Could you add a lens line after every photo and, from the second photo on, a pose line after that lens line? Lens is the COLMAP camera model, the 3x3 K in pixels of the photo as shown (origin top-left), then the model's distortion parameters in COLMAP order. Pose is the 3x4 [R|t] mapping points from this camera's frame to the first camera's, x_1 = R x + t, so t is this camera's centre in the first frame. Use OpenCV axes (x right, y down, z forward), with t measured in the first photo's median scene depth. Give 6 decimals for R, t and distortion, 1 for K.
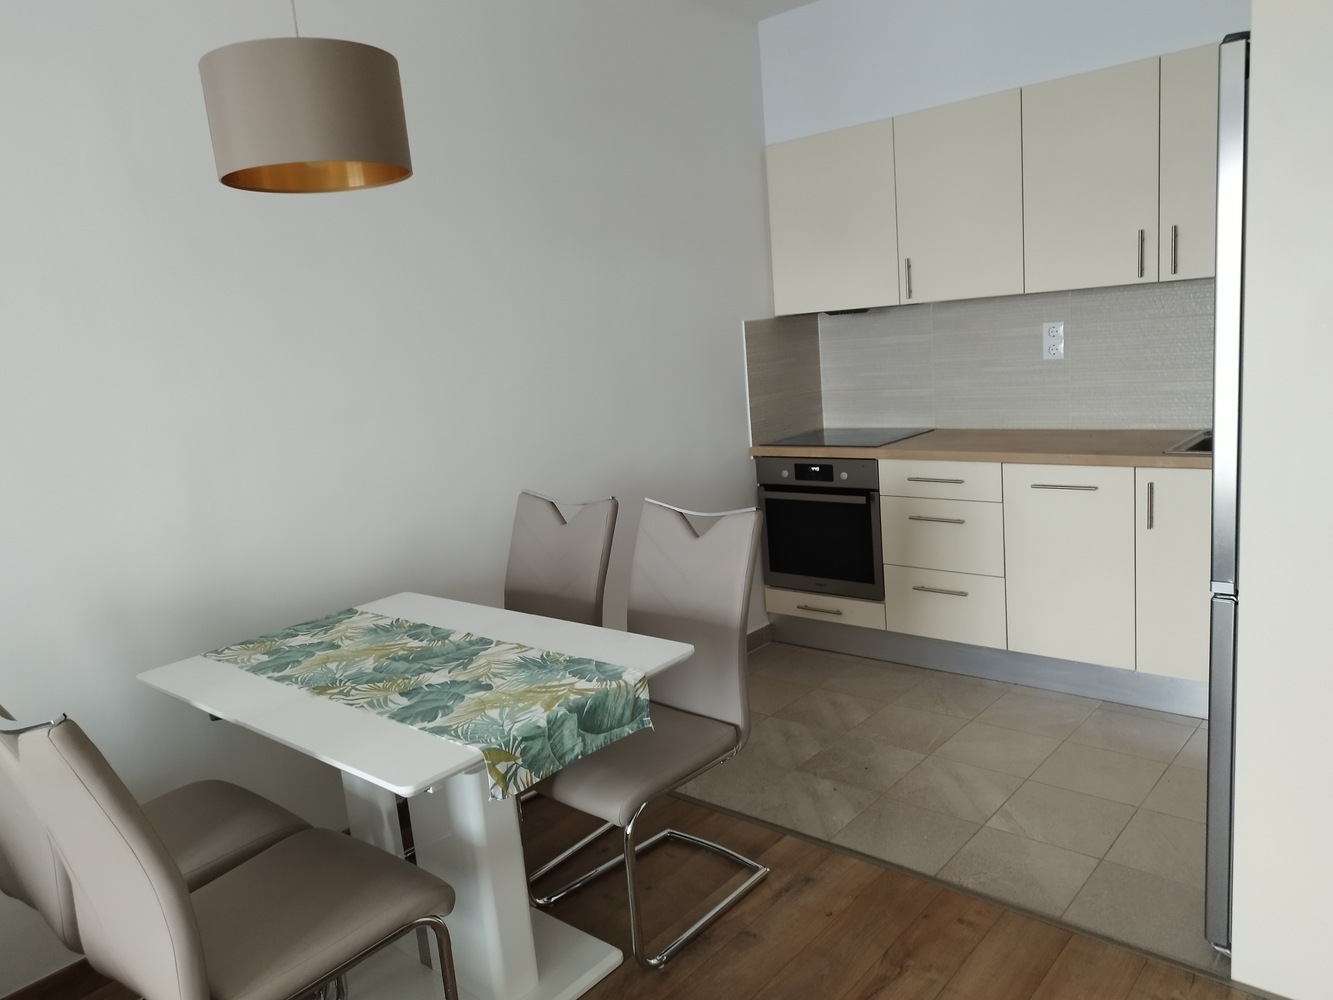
lens RADIAL K [[966.0, 0, 666.9], [0, 966.0, 498.9], [0, 0, 1]] dist [0.032914, -0.013305]
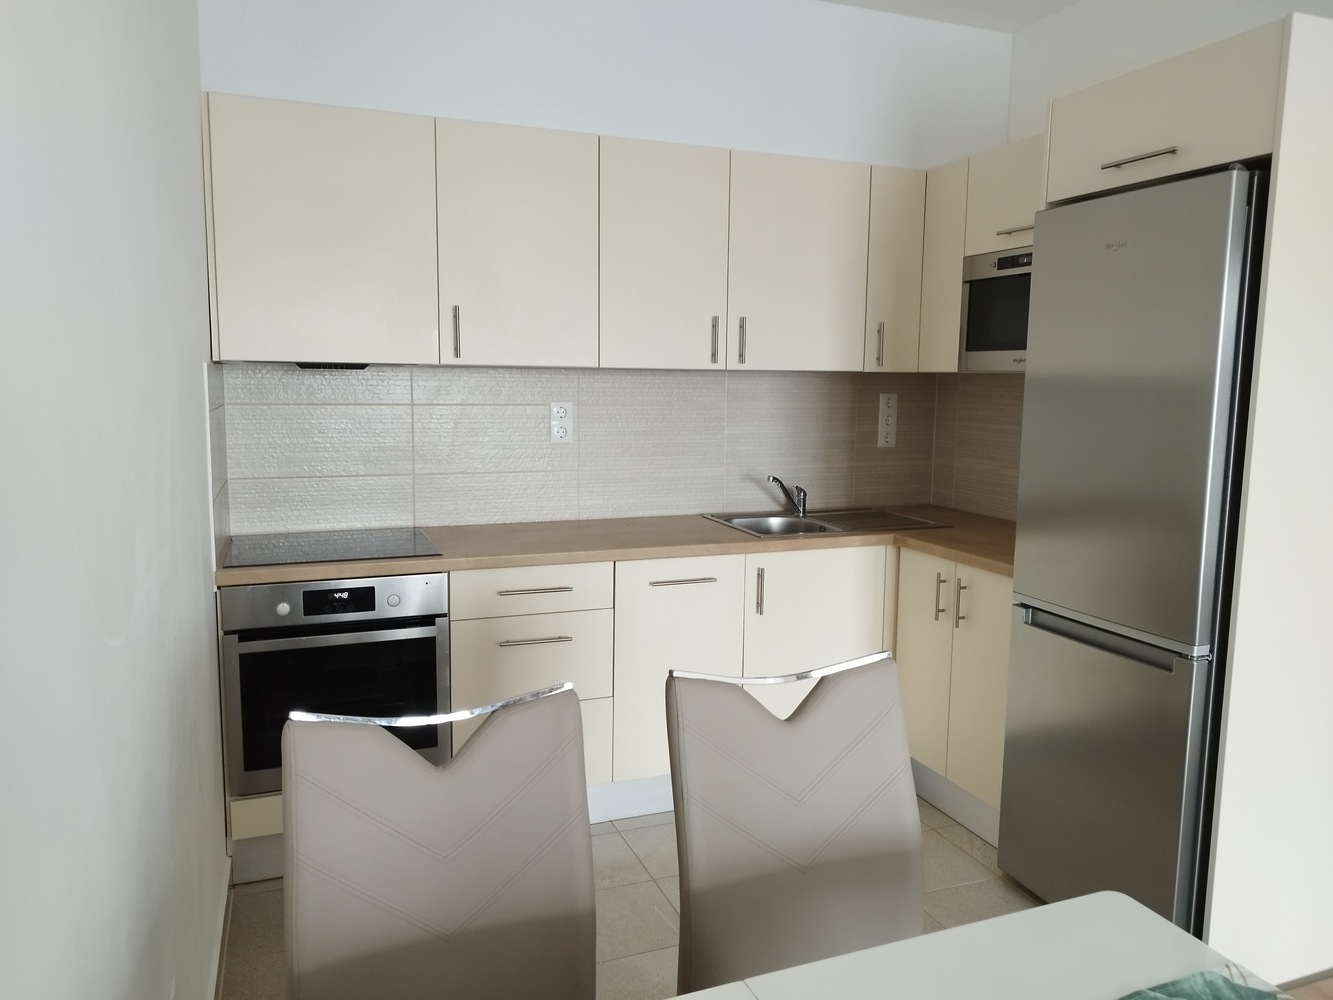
lens RADIAL K [[966.0, 0, 670.8], [0, 966.0, 493.0], [0, 0, 1]] dist [0.032914, -0.013305]
pose [[0.450677, -0.019533, 0.892474, -0.353477], [0.103763, 0.994130, -0.030640, -0.059751], [-0.886636, 0.106415, 0.450058, 0.515746]]
